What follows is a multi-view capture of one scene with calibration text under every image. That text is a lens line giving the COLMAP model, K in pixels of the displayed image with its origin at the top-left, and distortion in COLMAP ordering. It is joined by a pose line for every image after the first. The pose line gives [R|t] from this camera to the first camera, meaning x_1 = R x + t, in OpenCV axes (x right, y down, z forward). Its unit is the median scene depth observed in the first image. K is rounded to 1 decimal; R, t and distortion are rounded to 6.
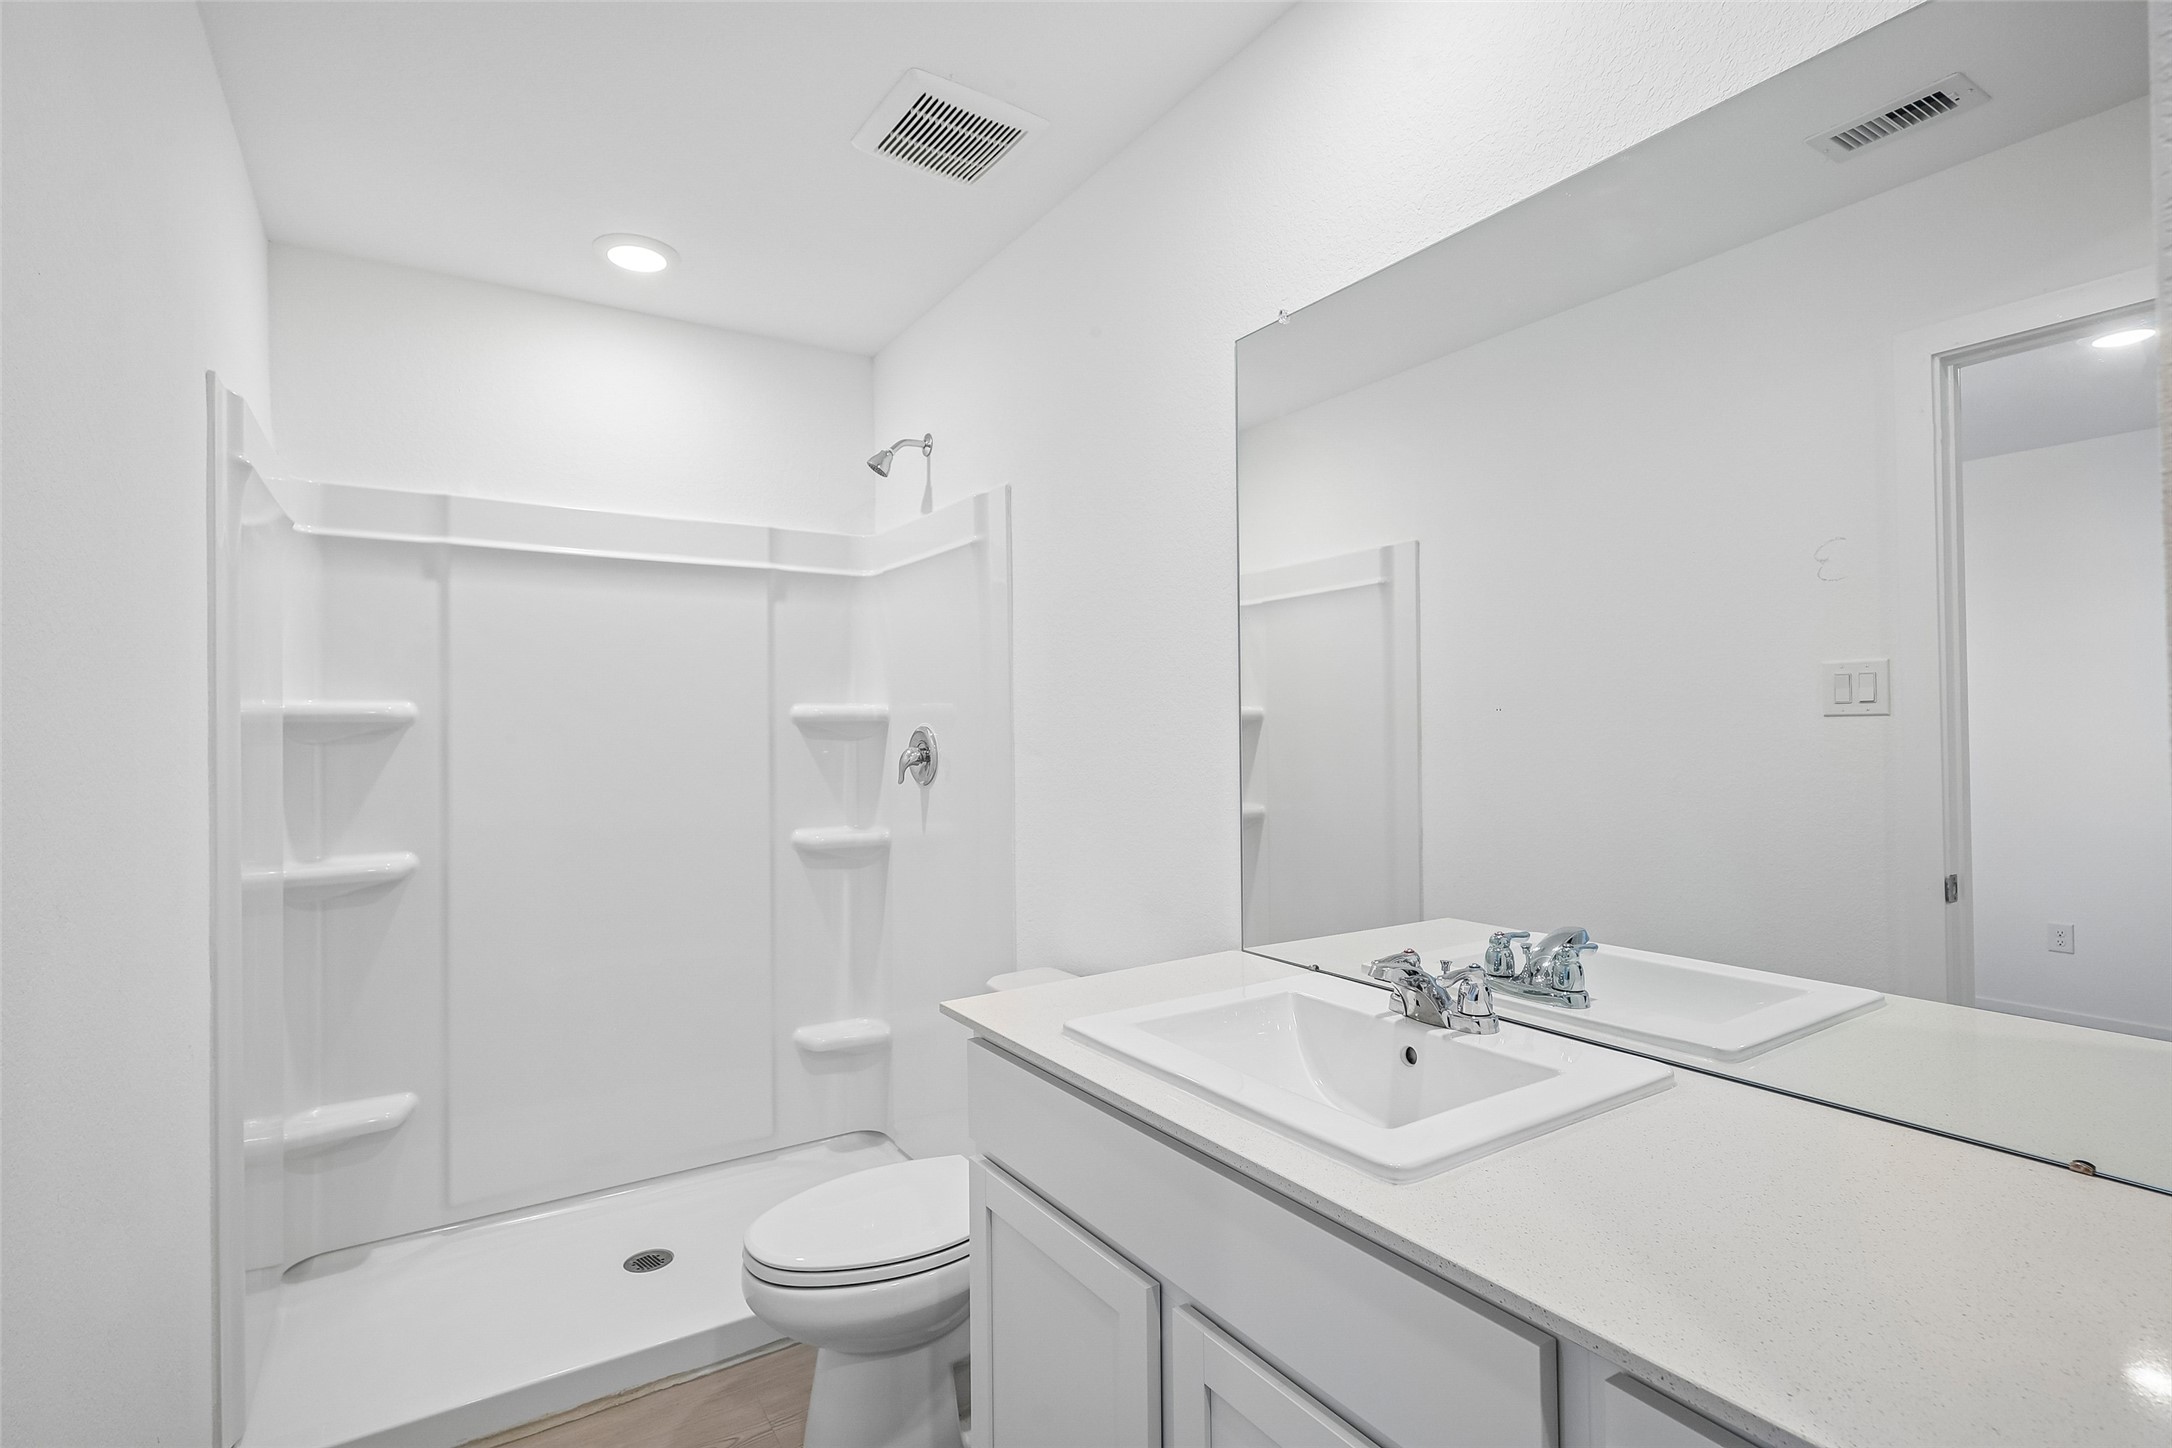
lens RADIAL K [[1009.7, 0, 1078.2], [0, 1009.7, 721.0], [0, 0, 1]] dist [-0.003867, 0.002565]
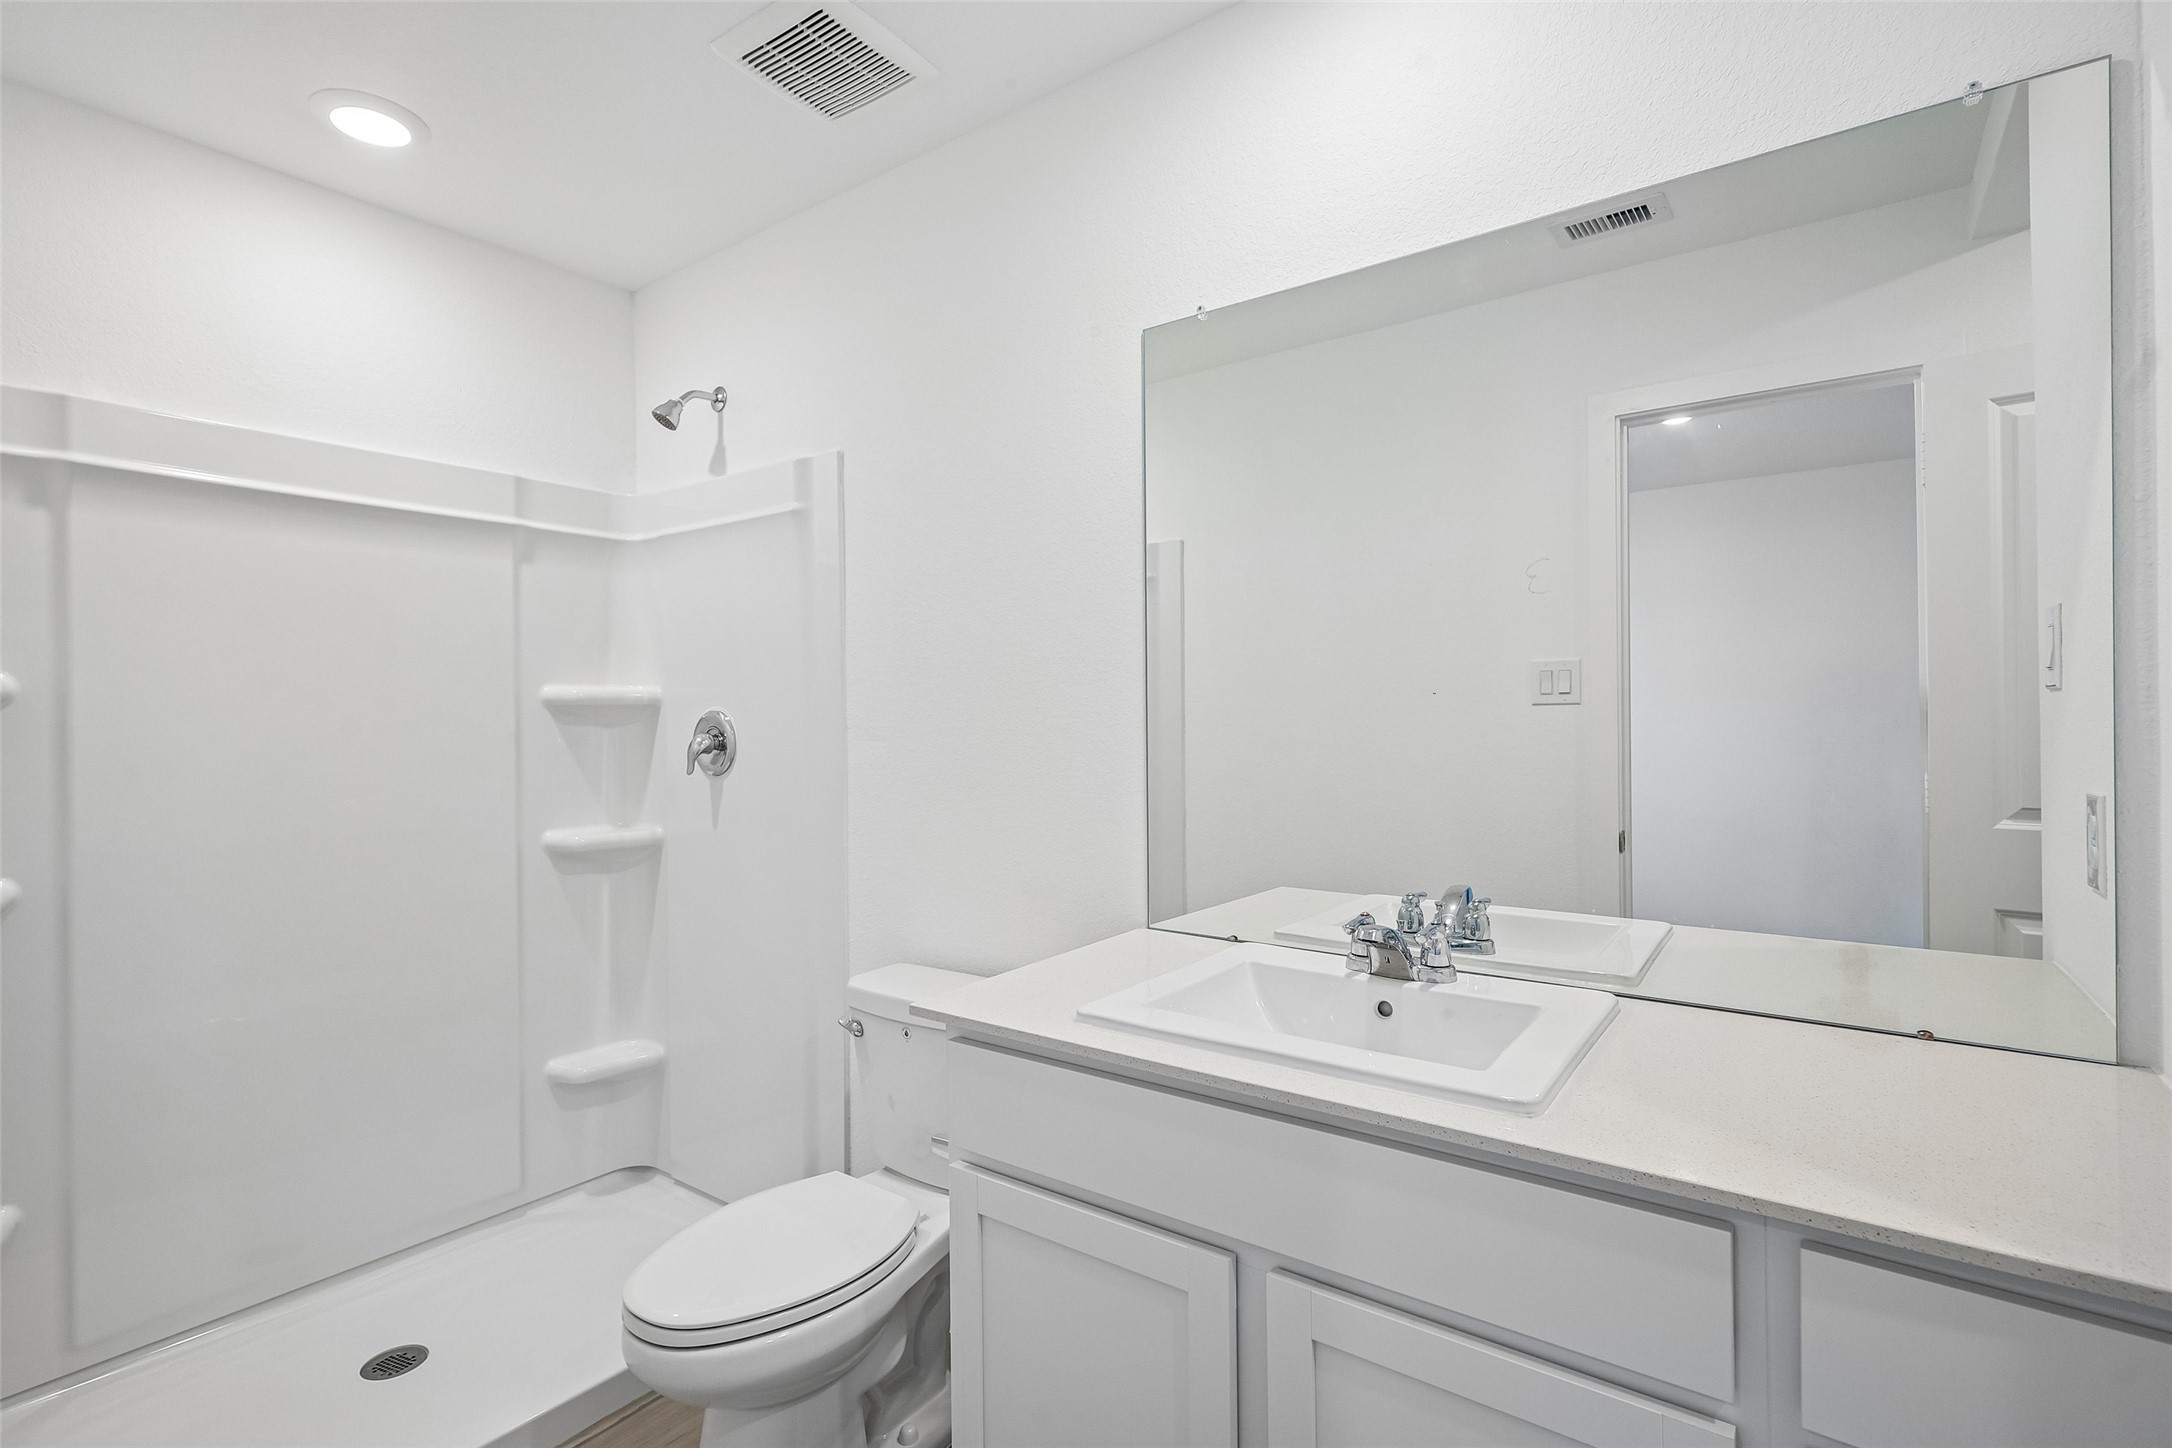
lens RADIAL K [[1009.7, 0, 1069.2], [0, 1009.7, 721.0], [0, 0, 1]] dist [-0.003867, 0.002565]
pose [[0.939377, 0.000497, 0.342885, -0.200648], [-0.003808, 0.999952, 0.008983, 0.006286], [-0.342864, -0.009744, 0.939335, 0.051467]]
